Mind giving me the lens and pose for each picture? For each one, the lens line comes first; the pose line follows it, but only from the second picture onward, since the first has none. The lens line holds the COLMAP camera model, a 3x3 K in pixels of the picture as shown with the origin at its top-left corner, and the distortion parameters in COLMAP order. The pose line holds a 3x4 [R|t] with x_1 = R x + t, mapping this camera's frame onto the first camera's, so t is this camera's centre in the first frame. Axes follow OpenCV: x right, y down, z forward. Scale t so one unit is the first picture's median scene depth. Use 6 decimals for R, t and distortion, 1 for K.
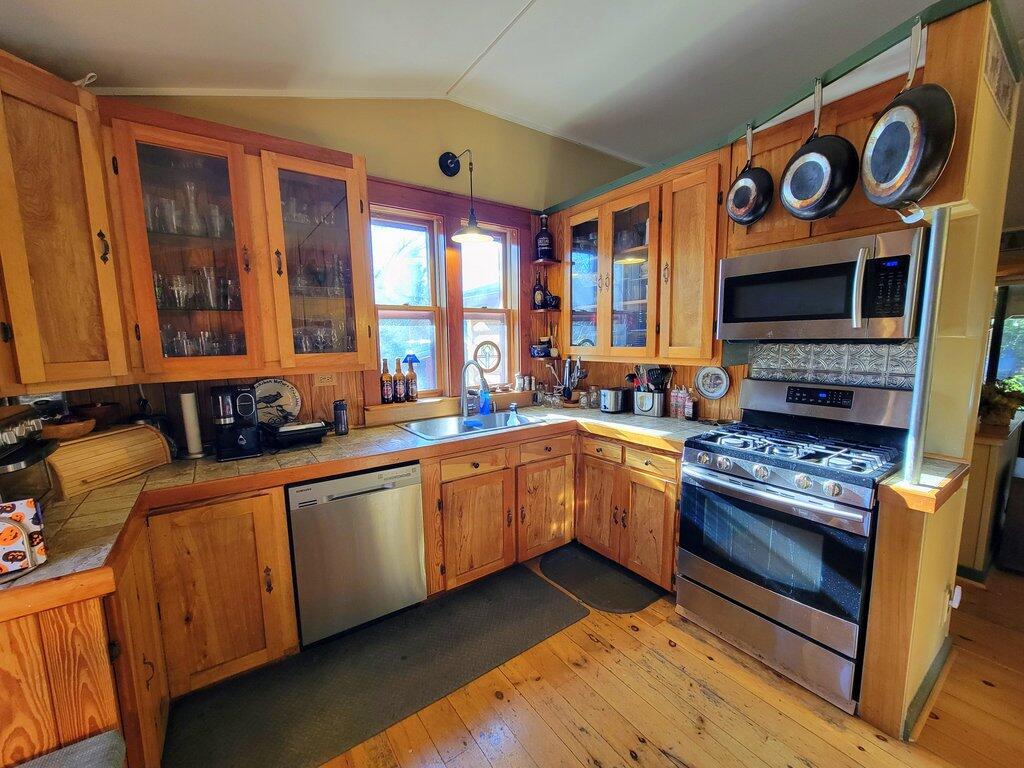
lens RADIAL K [[412.2, 0, 510.5], [0, 412.2, 391.6], [0, 0, 1]] dist [-0.001661, 0.000433]
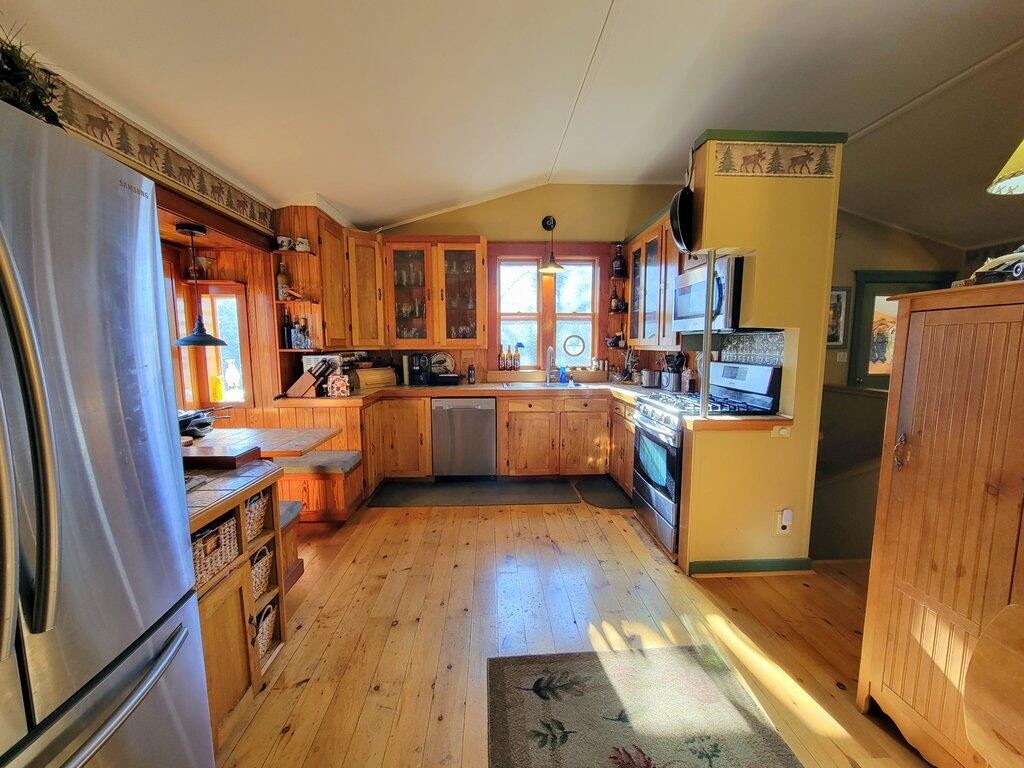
lens RADIAL K [[414.2, 0, 511.7], [0, 414.2, 386.6], [0, 0, 1]] dist [-0.000930, -0.000013]
pose [[0.847406, 0.068448, -0.526515, 0.629046], [-0.078434, 0.996914, 0.003365, 0.084165], [0.525120, 0.038445, 0.850159, -0.418038]]
